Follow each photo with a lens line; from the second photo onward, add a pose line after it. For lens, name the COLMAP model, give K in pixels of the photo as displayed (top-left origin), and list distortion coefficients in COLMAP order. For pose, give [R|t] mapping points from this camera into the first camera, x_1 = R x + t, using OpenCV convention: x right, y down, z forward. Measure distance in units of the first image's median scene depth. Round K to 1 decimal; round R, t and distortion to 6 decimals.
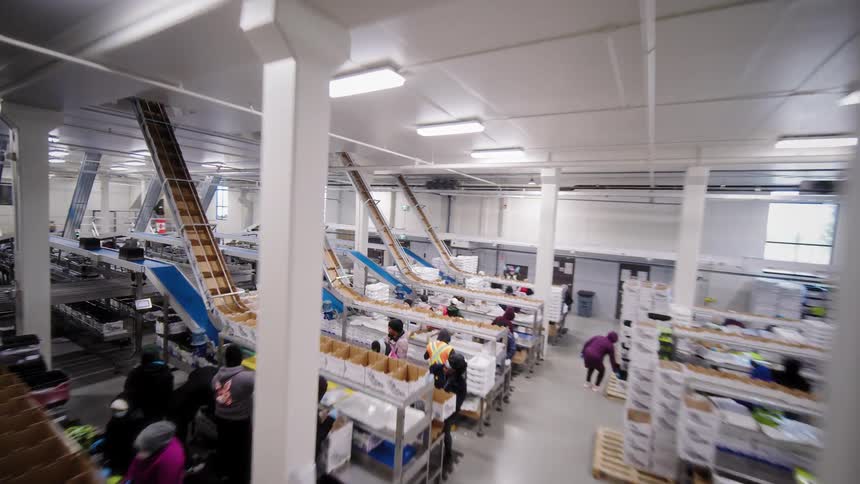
lens RADIAL K [[374.2, 0, 430.0], [0, 374.2, 242.0], [0, 0, 1]] dist [0.000229, 0.000009]
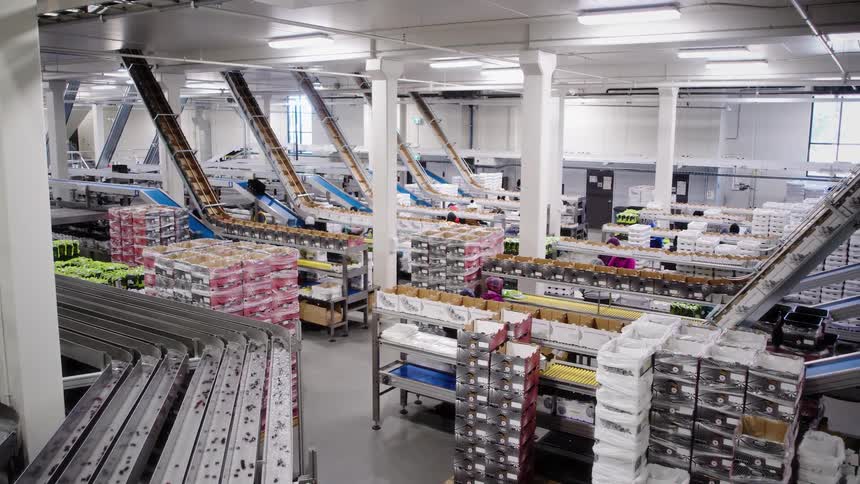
lens RADIAL K [[707.5, 0, 430.0], [0, 707.5, 242.0], [0, 0, 1]] dist [-0.096130, 0.172928]
pose [[0.997920, -0.043940, -0.047167, 0.024873], [0.048236, 0.994385, 0.094190, 0.032340], [0.042764, -0.096270, 0.994436, -0.685777]]
